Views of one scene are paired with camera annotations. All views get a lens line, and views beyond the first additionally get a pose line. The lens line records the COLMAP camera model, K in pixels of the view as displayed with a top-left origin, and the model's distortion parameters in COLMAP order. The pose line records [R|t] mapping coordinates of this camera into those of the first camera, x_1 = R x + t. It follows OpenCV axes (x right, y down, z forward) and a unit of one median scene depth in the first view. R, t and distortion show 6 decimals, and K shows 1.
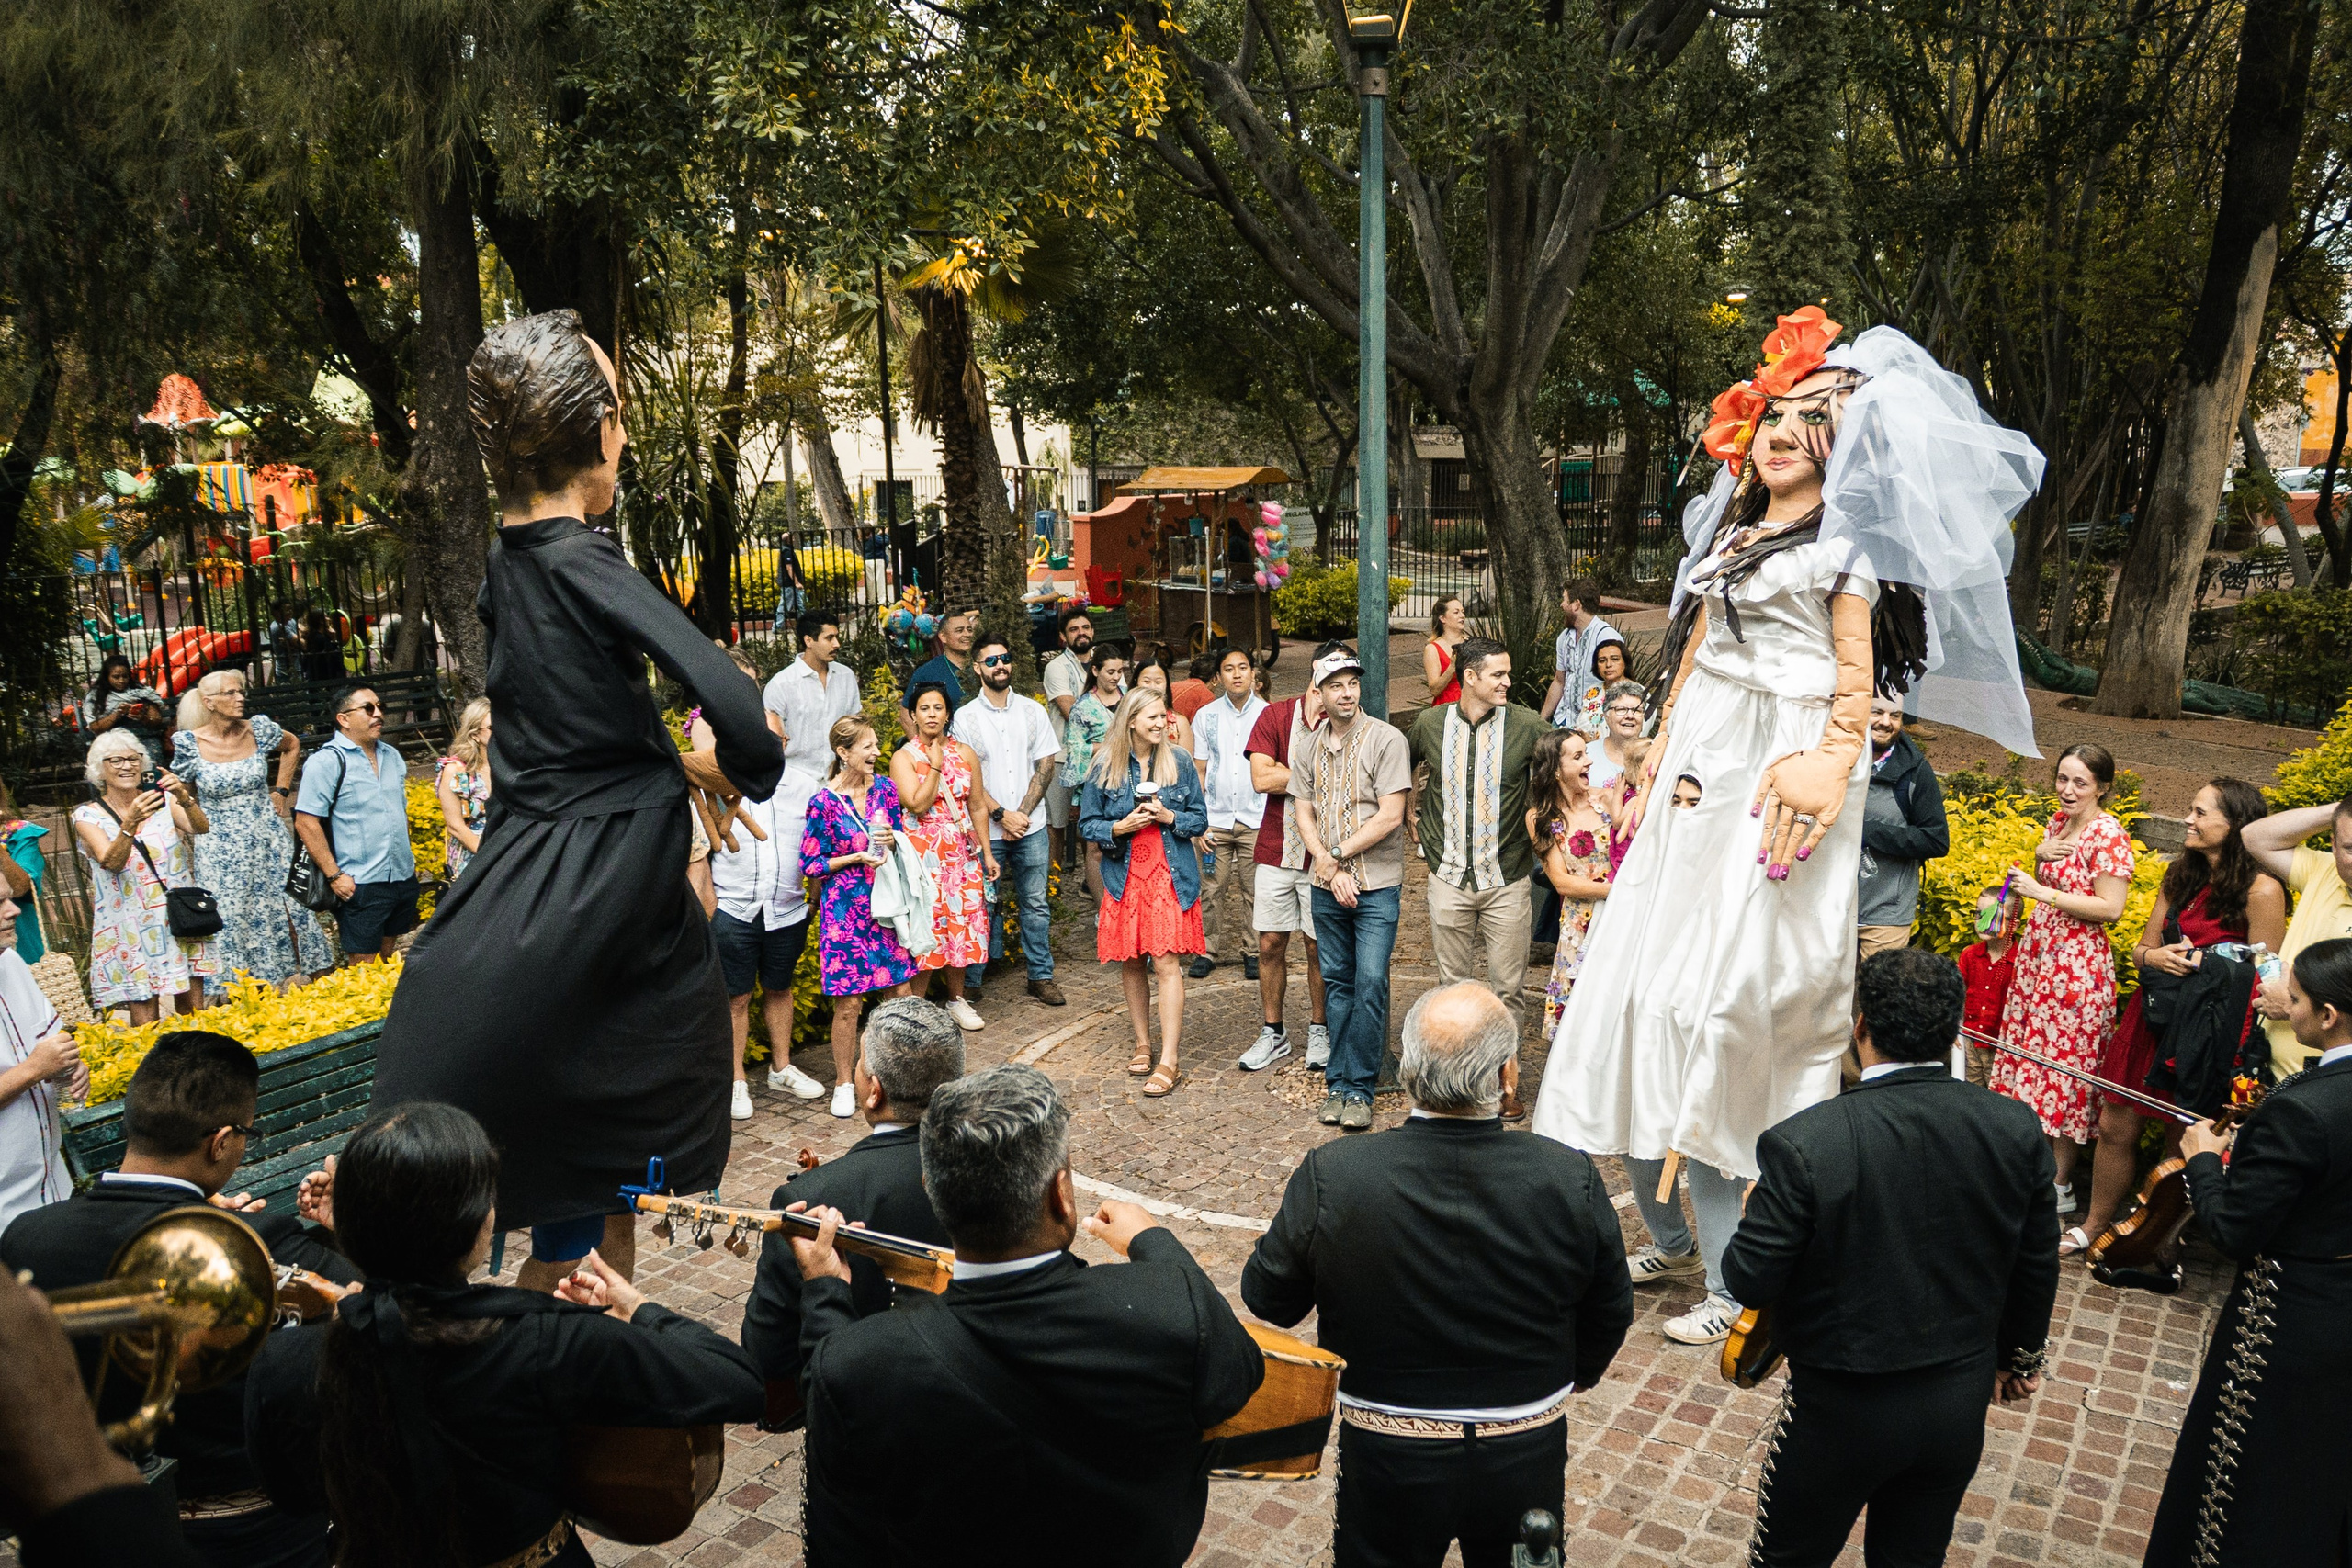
lens RADIAL K [[1787.5, 0, 1176.0], [0, 1787.5, 784.0], [0, 0, 1]] dist [-0.067506, 0.000634]
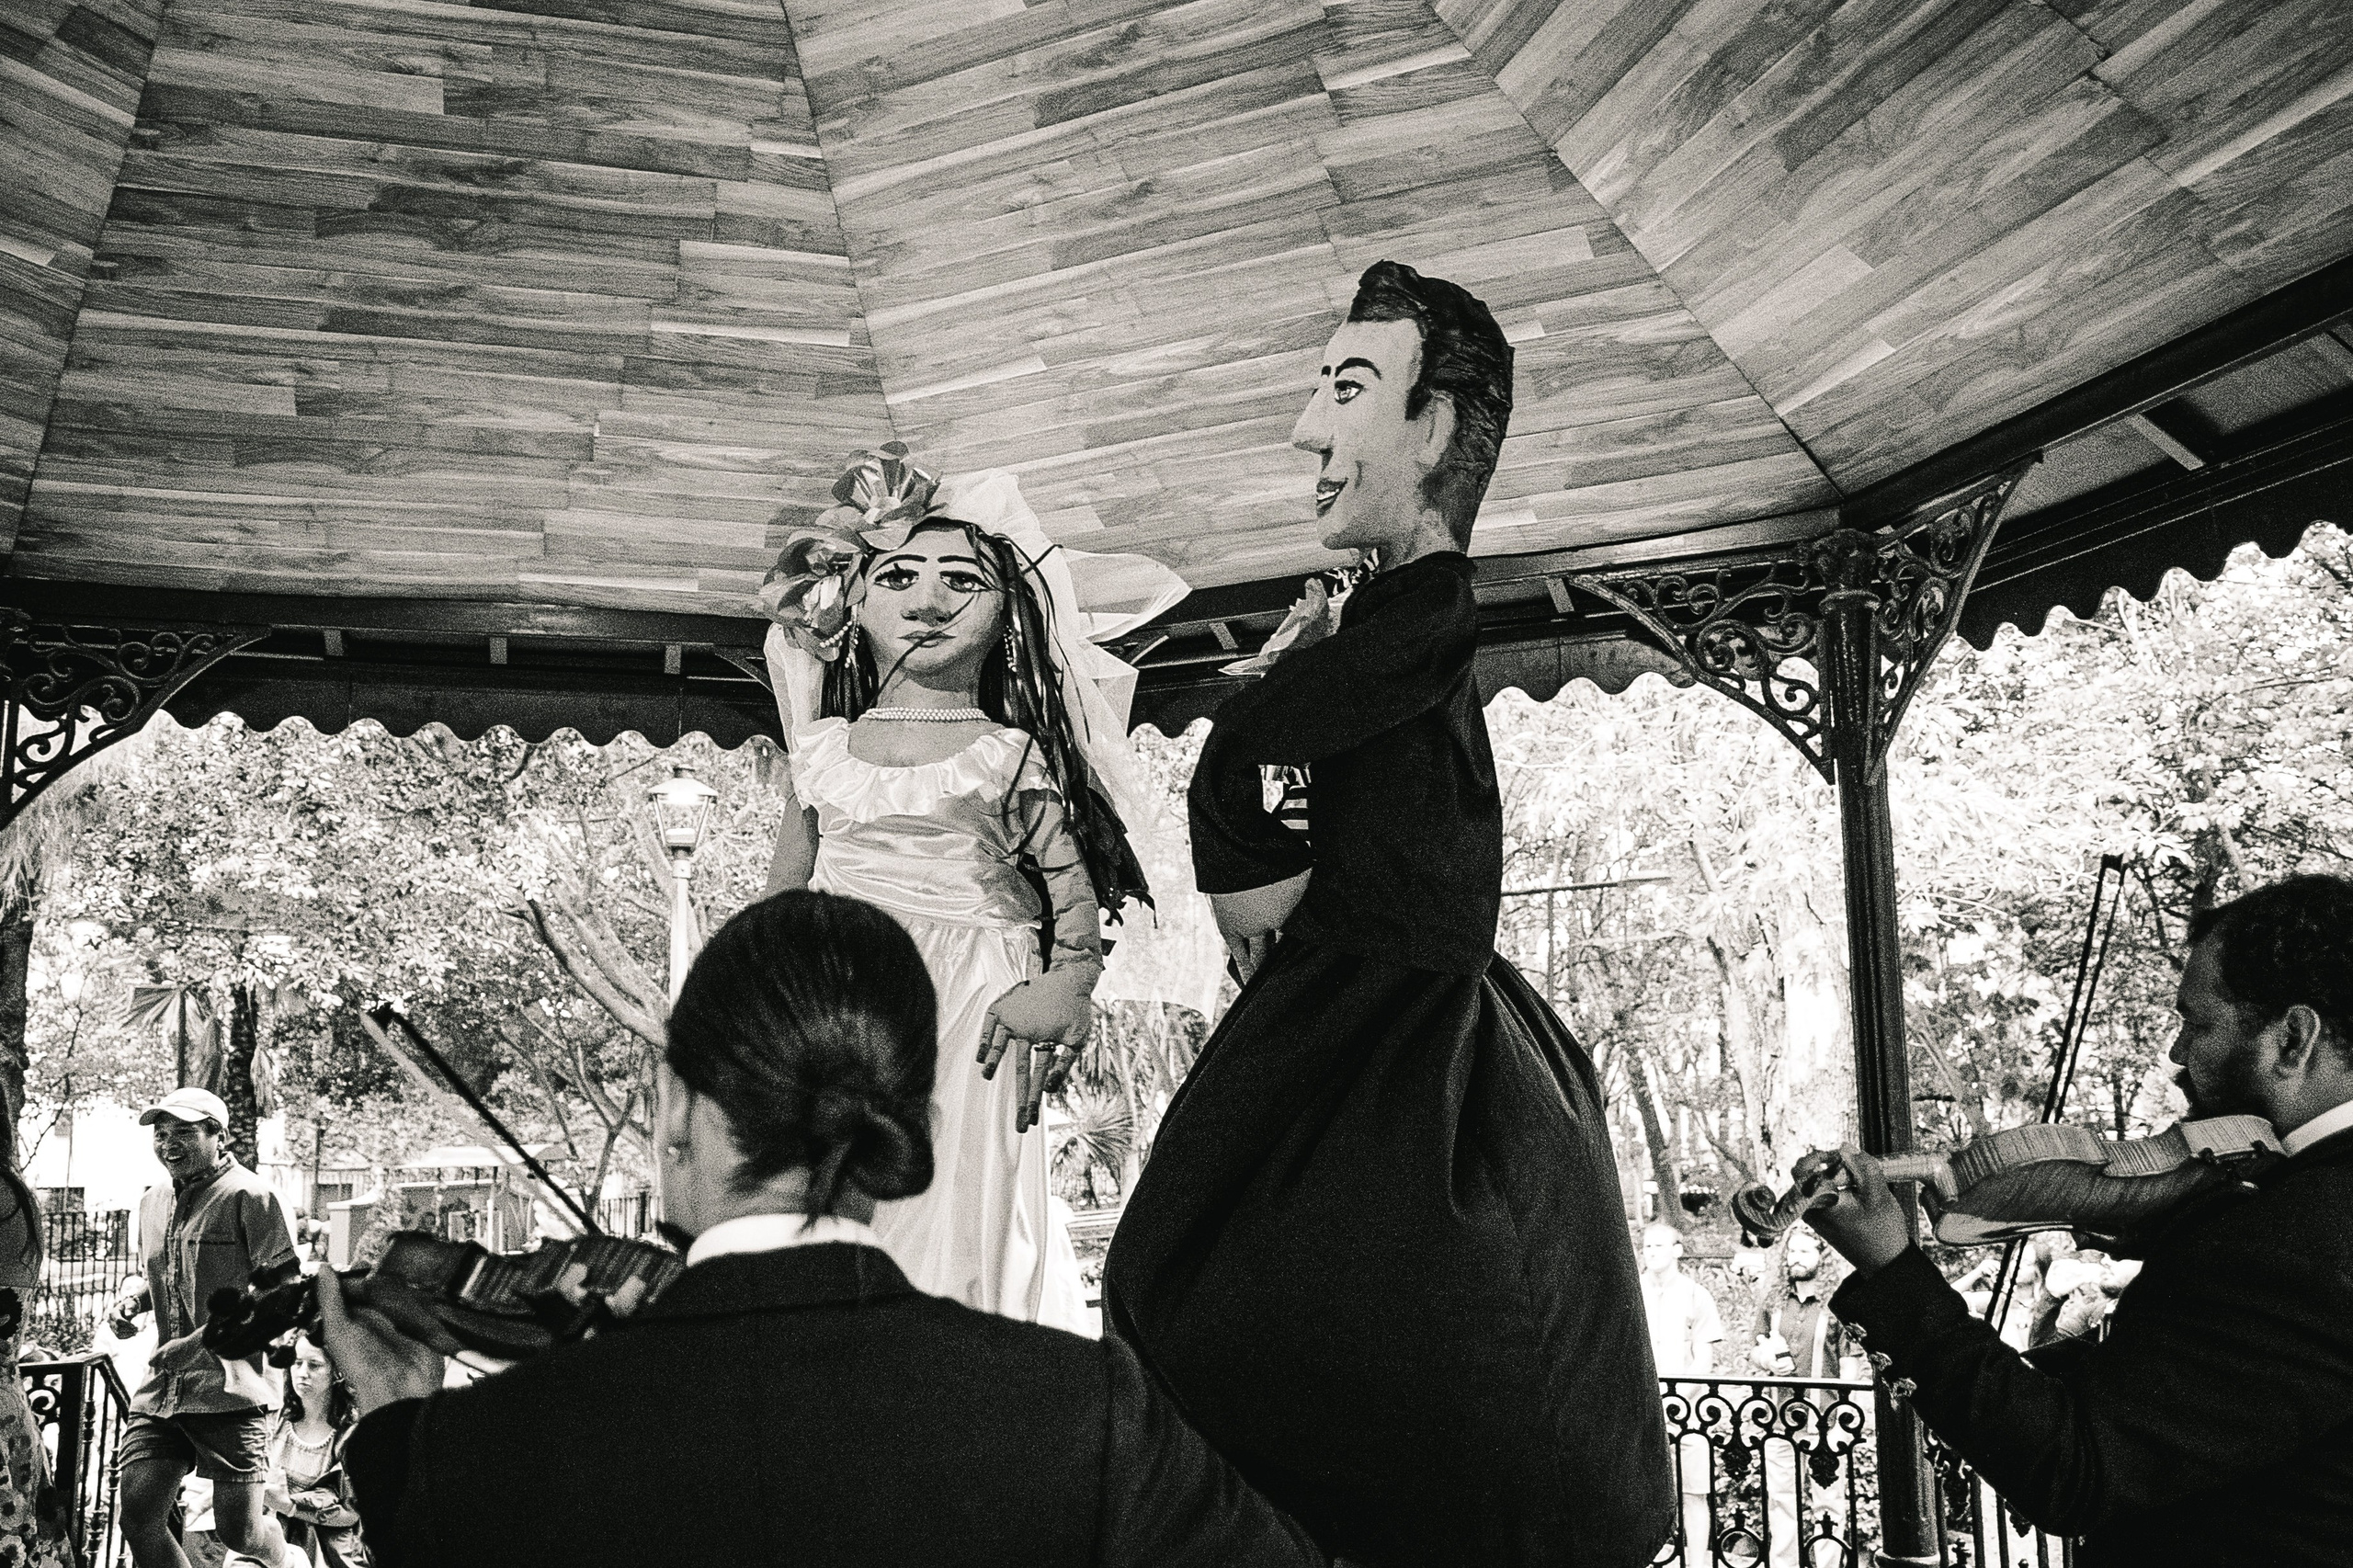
lens RADIAL K [[1909.2, 0, 1176.5], [0, 1909.2, 784.0], [0, 0, 1]] dist [-0.108225, 0.166538]
pose [[0.922992, 0.063057, 0.379617, -0.125488], [0.082169, 0.931437, -0.354503, 0.162948], [-0.375943, 0.358397, 0.854528, -0.625271]]
